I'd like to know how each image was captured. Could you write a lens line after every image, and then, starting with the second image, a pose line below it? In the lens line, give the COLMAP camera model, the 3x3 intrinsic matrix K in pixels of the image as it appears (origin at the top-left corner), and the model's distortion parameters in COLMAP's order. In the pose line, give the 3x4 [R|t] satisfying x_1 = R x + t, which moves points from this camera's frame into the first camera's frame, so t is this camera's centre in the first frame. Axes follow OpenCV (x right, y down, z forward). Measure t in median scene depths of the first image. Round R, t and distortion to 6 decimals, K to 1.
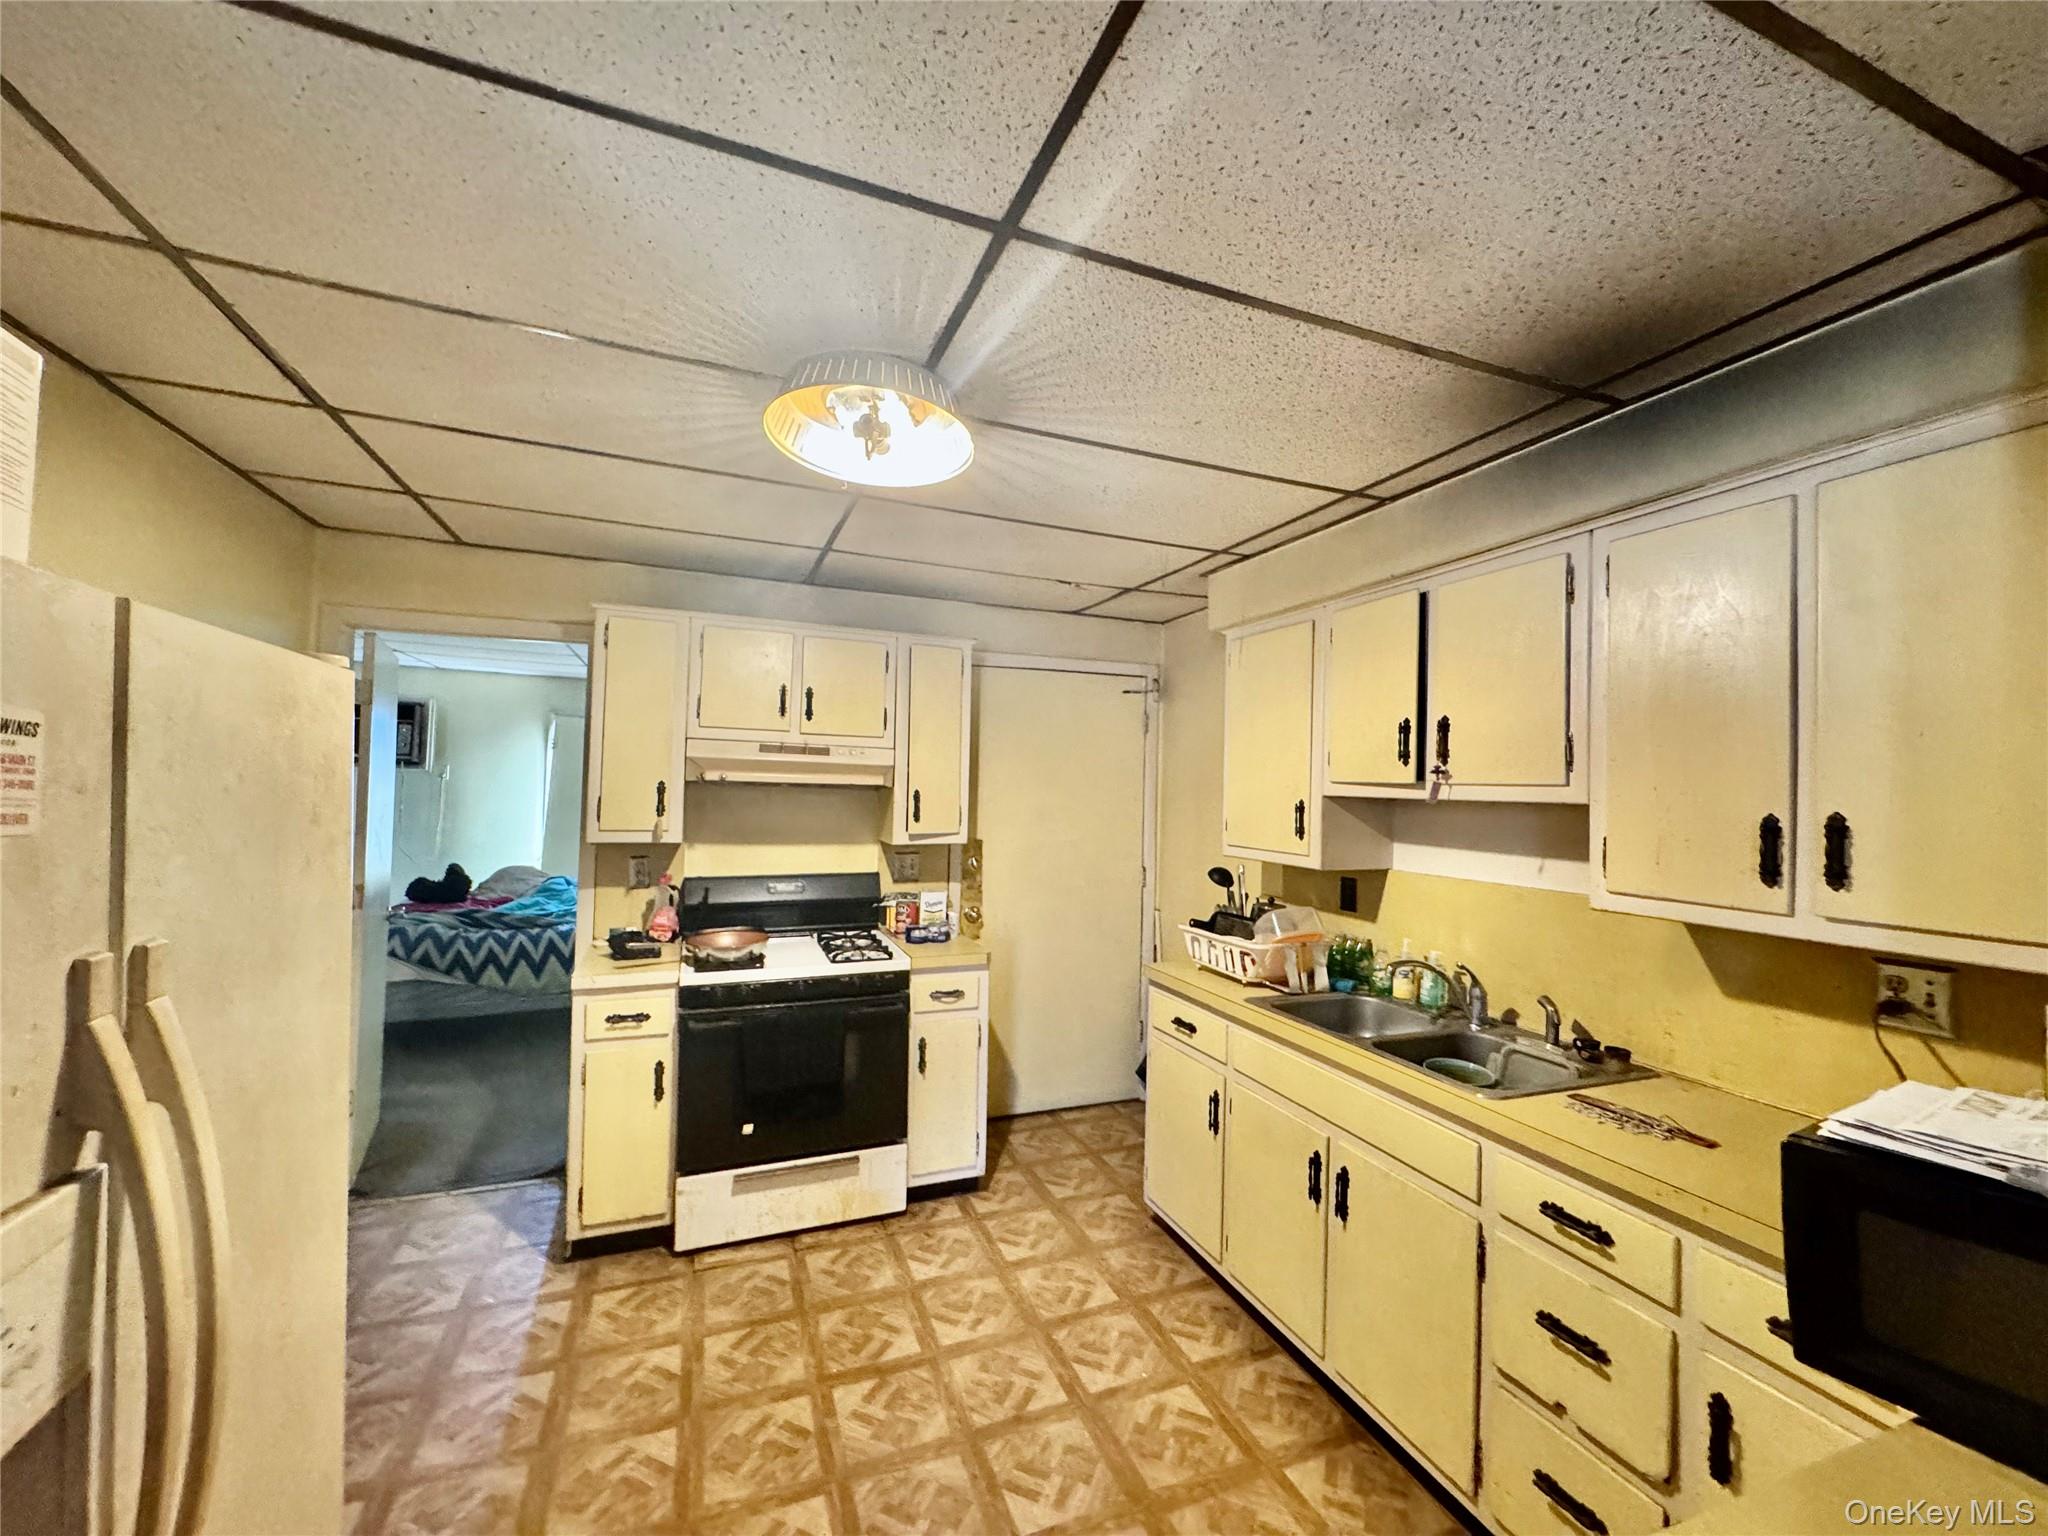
lens RADIAL K [[818.2, 0, 1024.1], [0, 818.2, 766.5], [0, 0, 1]] dist [-0.001165, 0.000334]
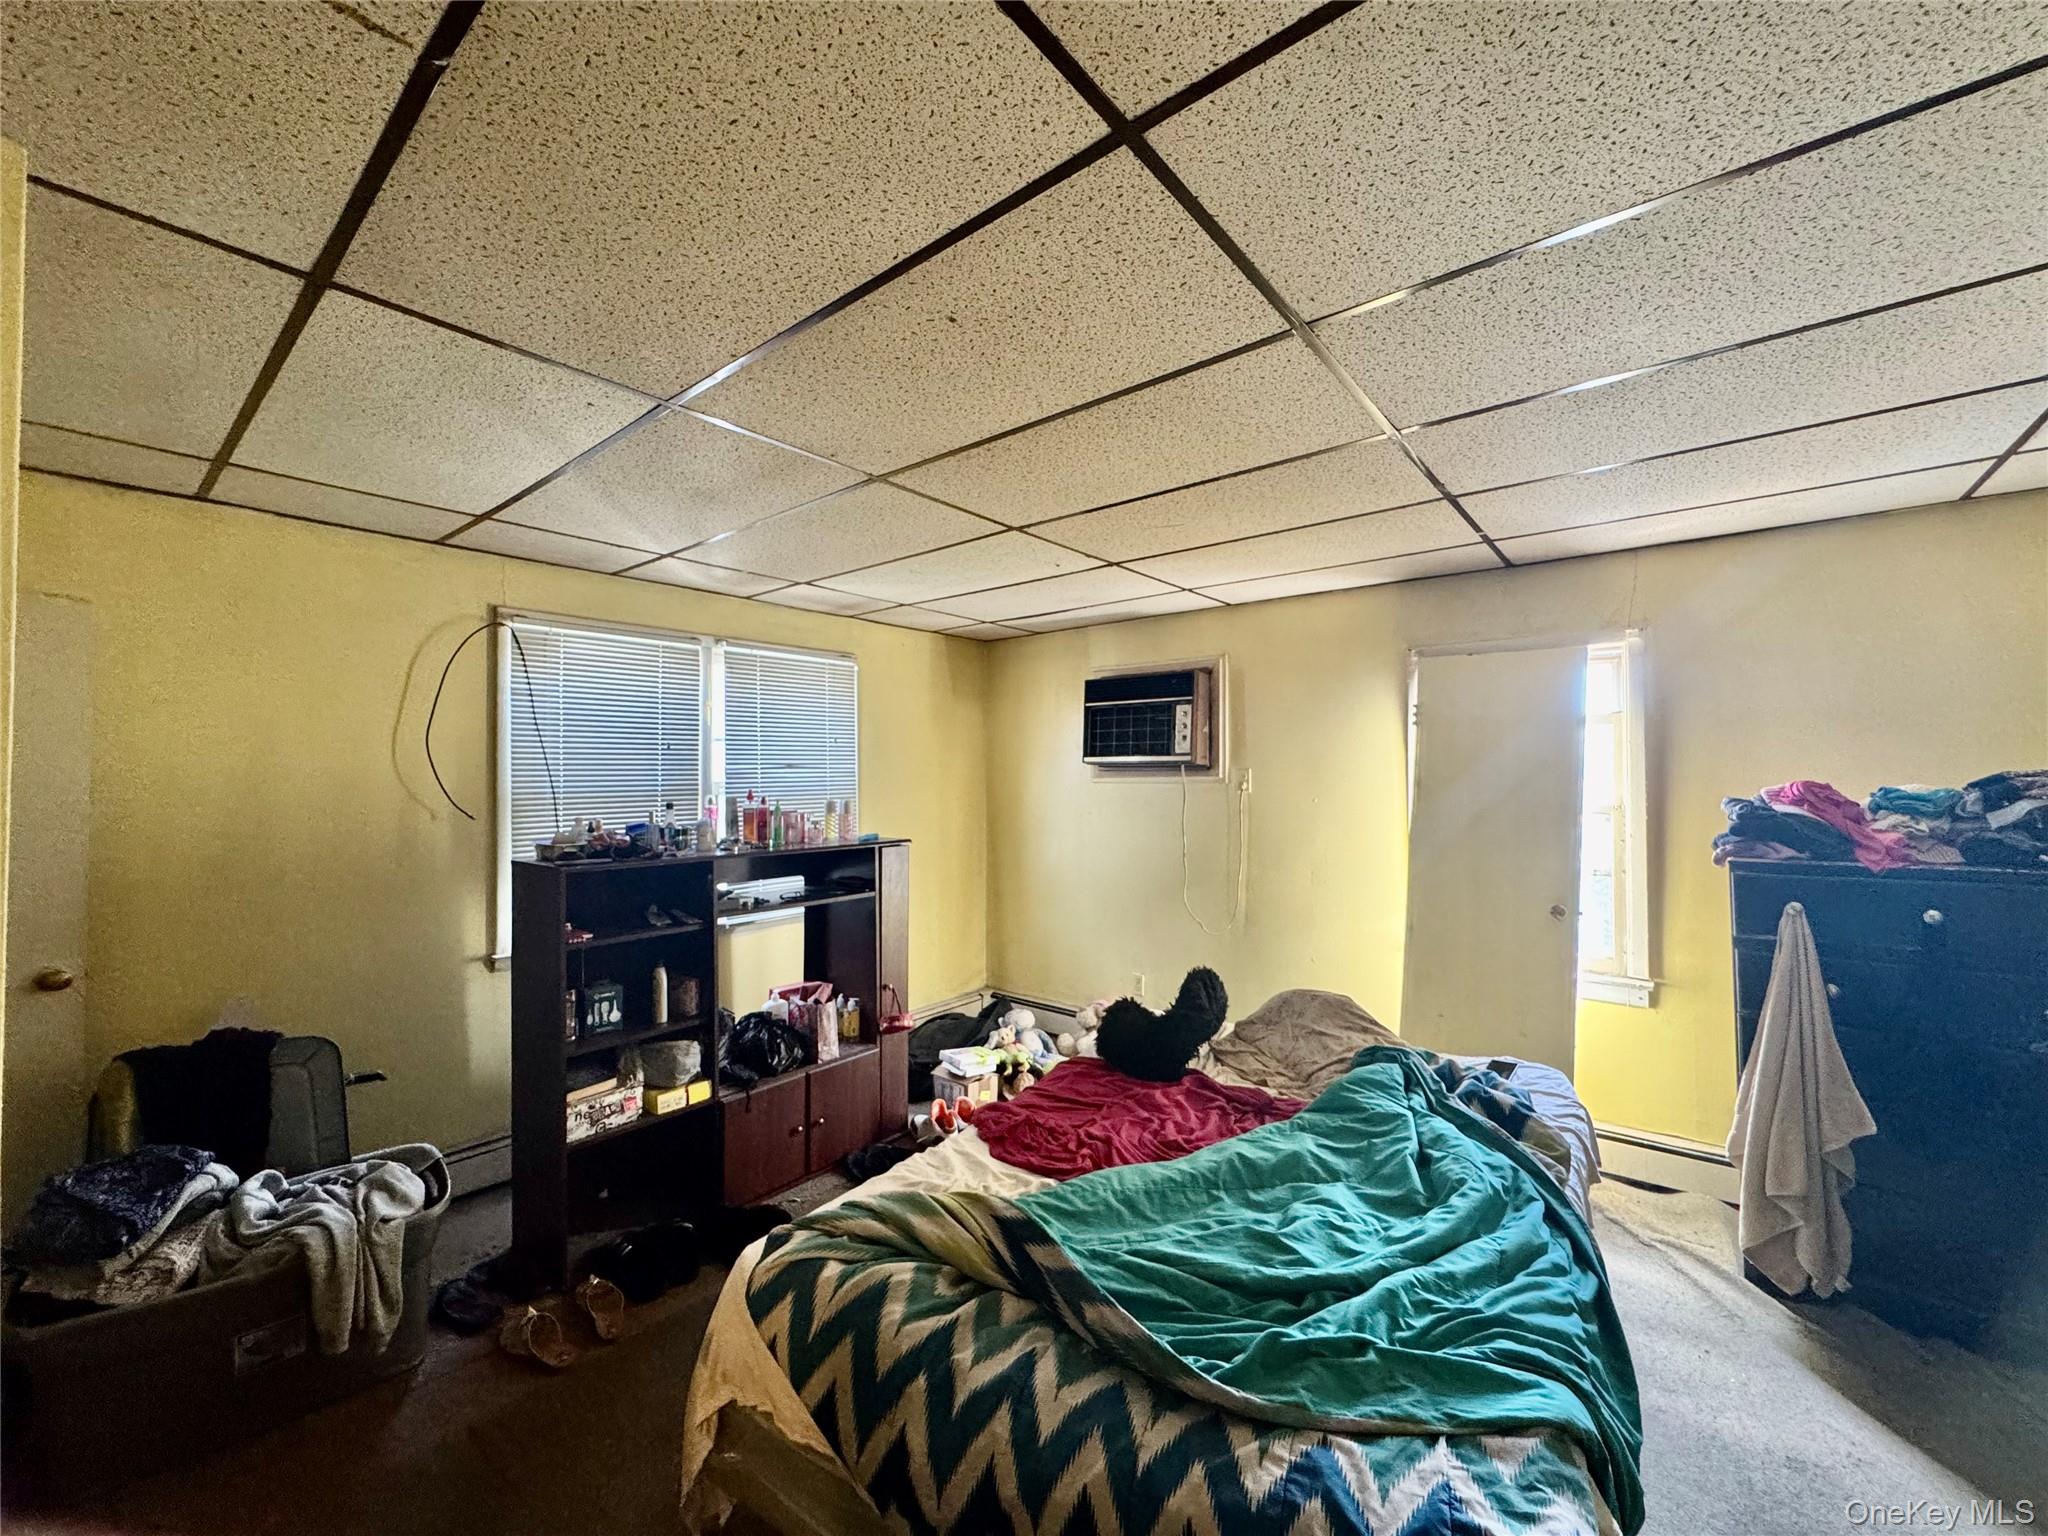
lens RADIAL K [[818.2, 0, 1020.5], [0, 818.2, 769.0], [0, 0, 1]] dist [-0.001165, 0.000334]
pose [[0.479847, -0.038122, -0.876524, -0.279349], [0.030223, 0.999181, -0.026911, 0.009550], [0.876831, -0.013578, 0.480606, 0.592553]]
